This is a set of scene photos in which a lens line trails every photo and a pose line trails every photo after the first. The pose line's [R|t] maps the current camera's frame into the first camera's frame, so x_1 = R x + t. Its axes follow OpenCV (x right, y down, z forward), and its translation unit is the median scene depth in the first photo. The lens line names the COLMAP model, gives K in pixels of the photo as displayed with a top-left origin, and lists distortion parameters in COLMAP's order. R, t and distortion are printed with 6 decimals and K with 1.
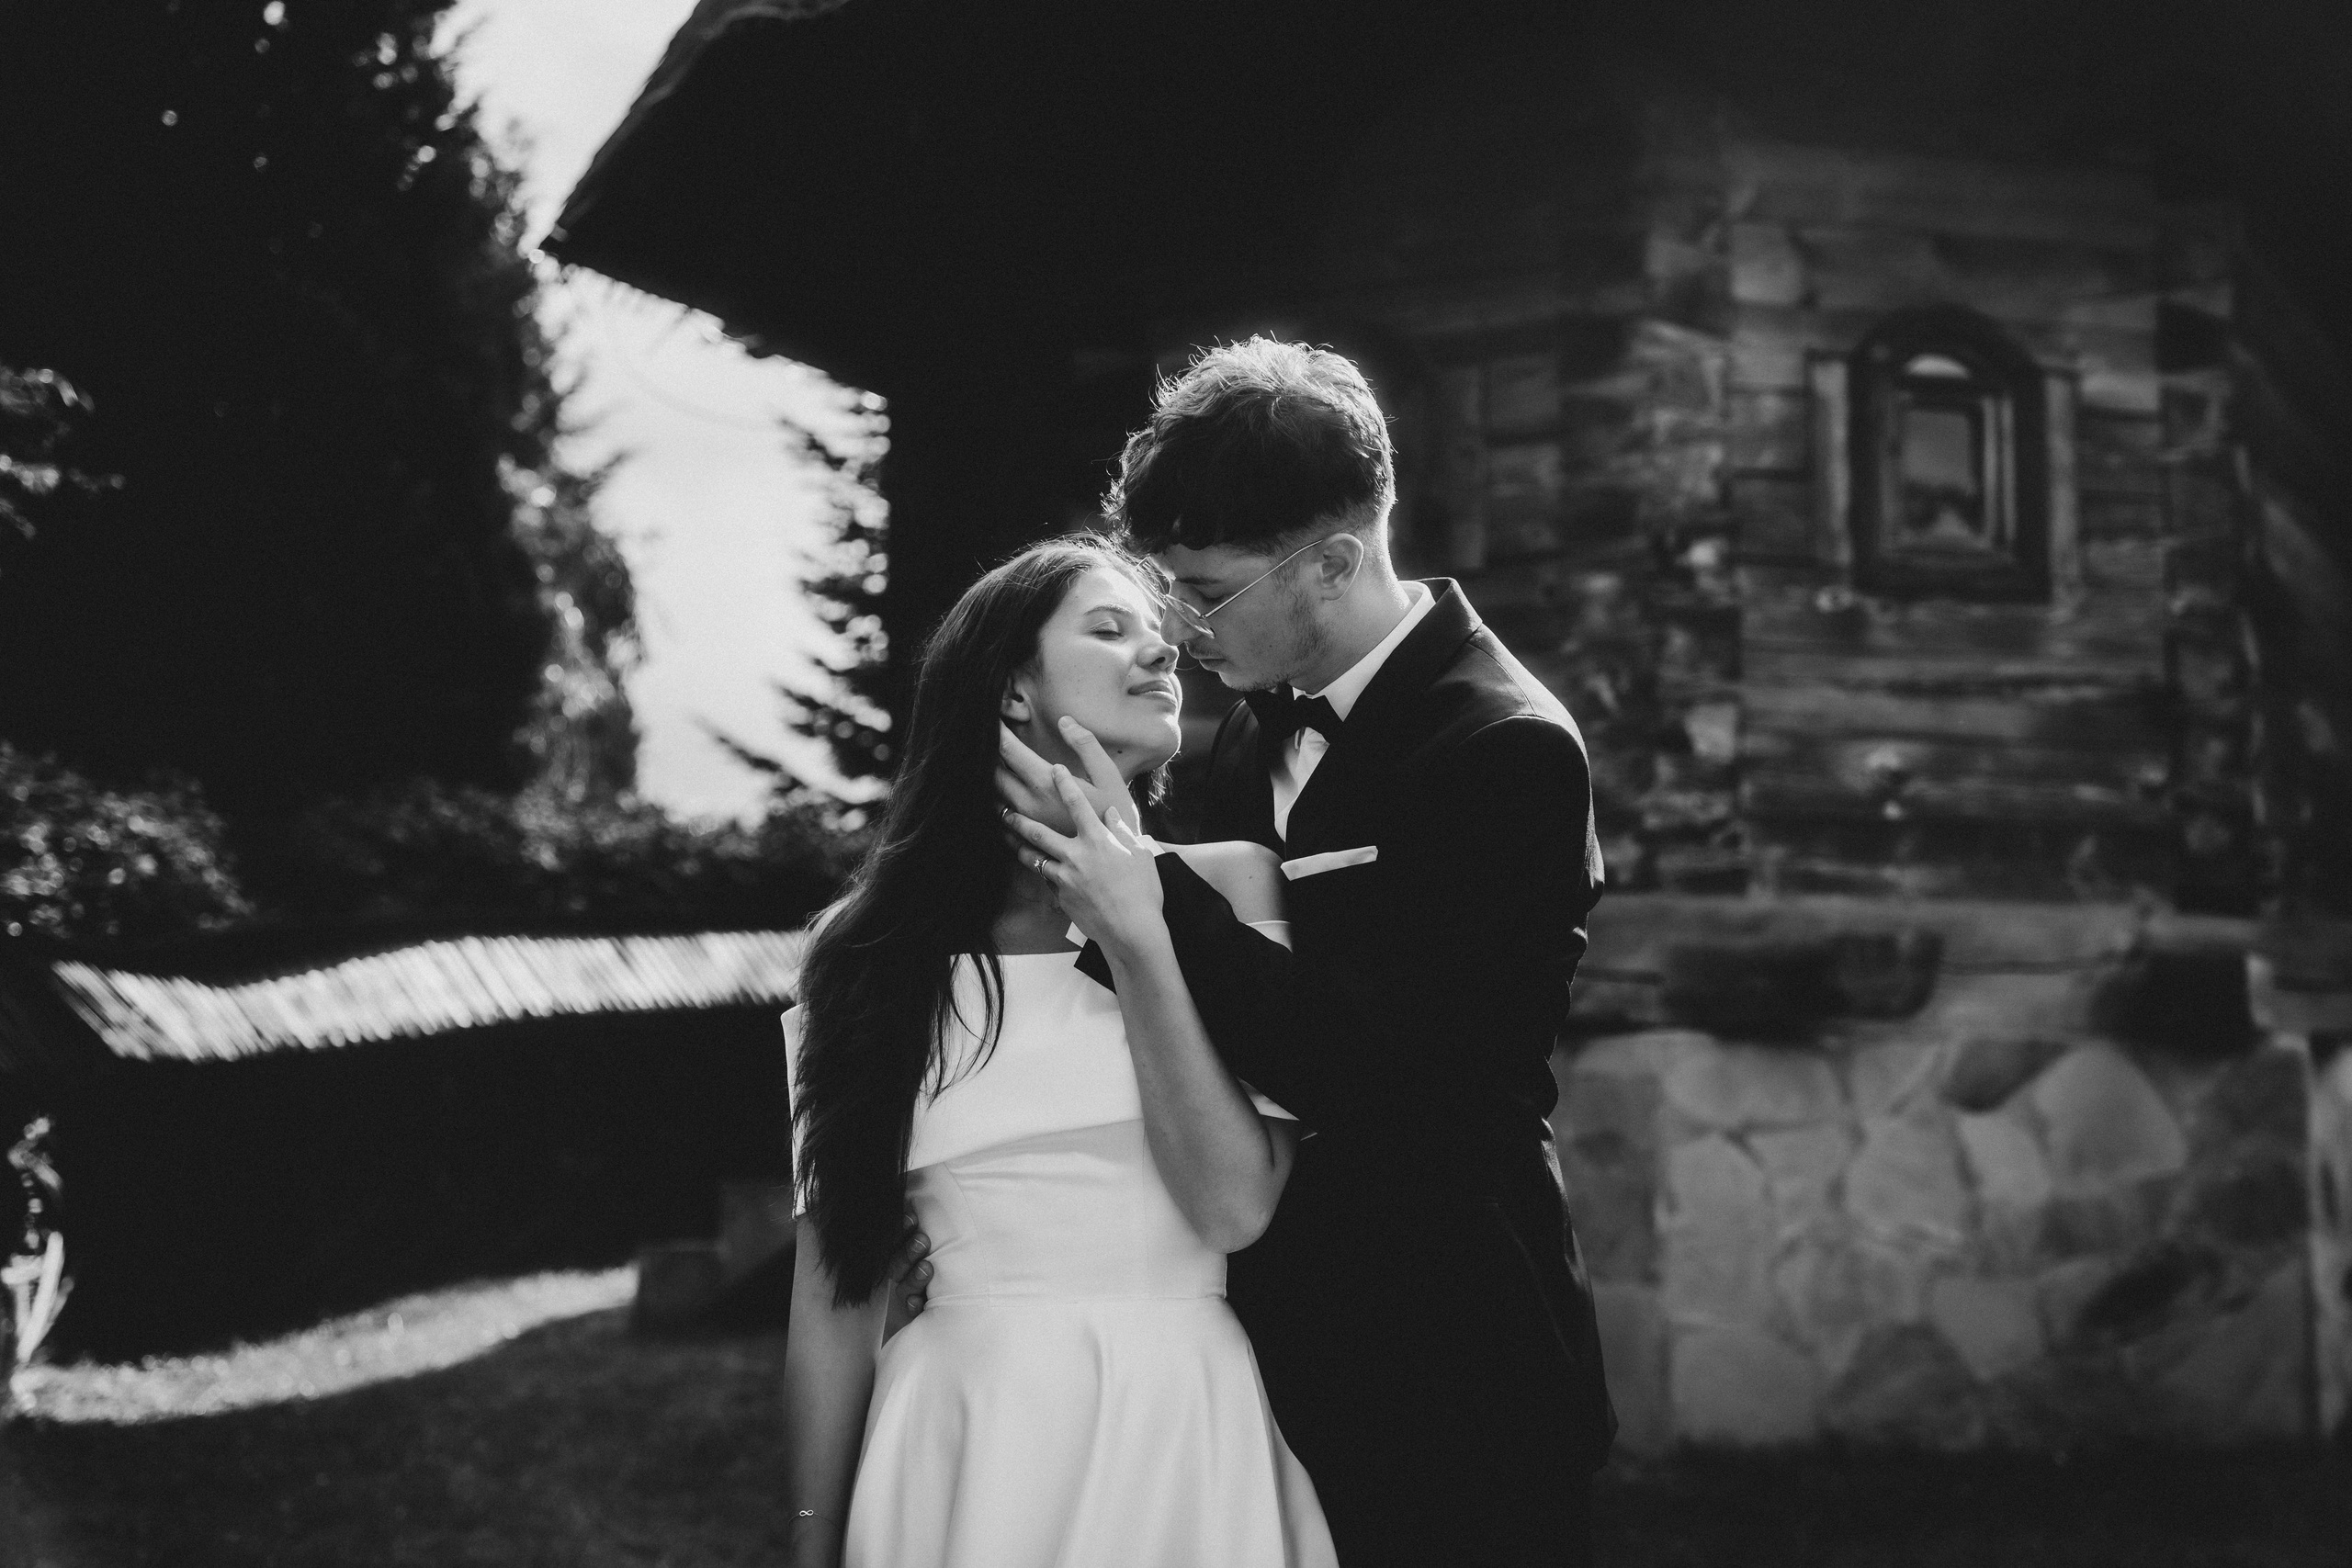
lens RADIAL K [[3510.8, 0, 1176.0], [0, 3510.8, 784.0], [0, 0, 1]] dist [0.027909, -0.051112]
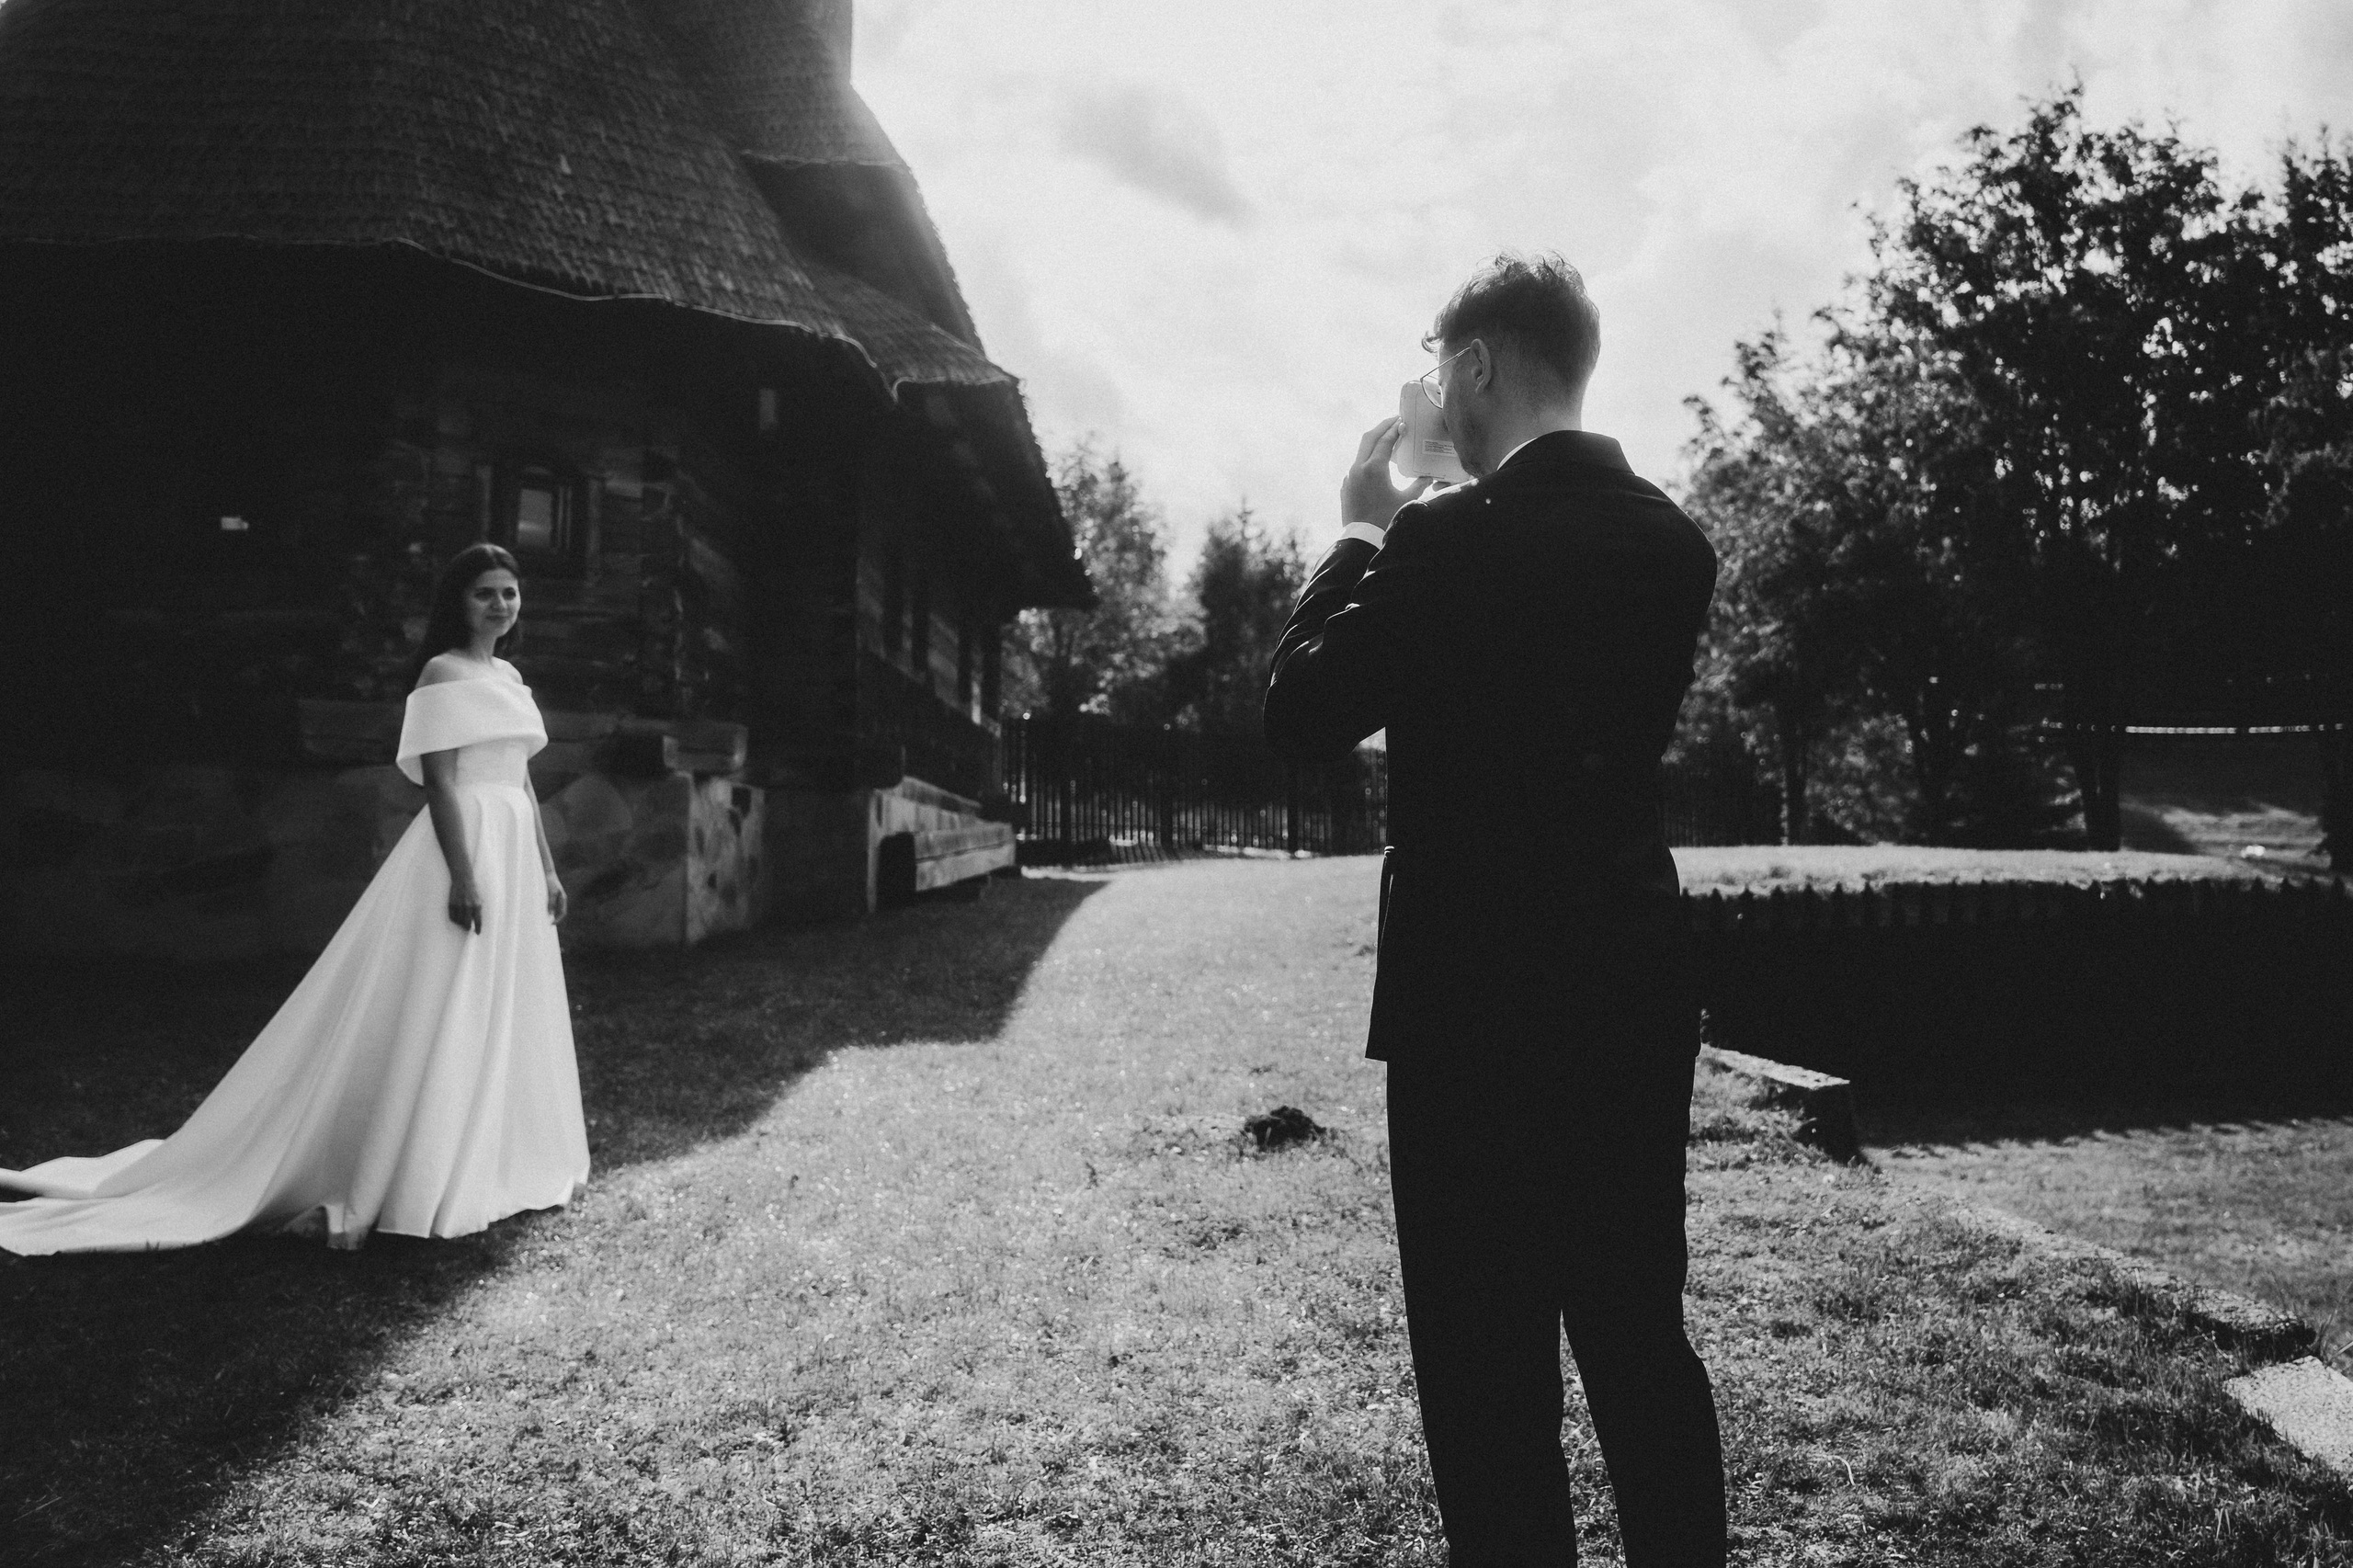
lens RADIAL K [[2175.8, 0, 1501.6], [0, 2175.8, 597.2], [0, 0, 1]] dist [0.001443, 0.016886]
pose [[0.830387, 0.055111, 0.554454, -0.037747], [-0.039866, 0.998423, -0.039535, -0.007965], [-0.555759, 0.010726, 0.831275, -0.490689]]
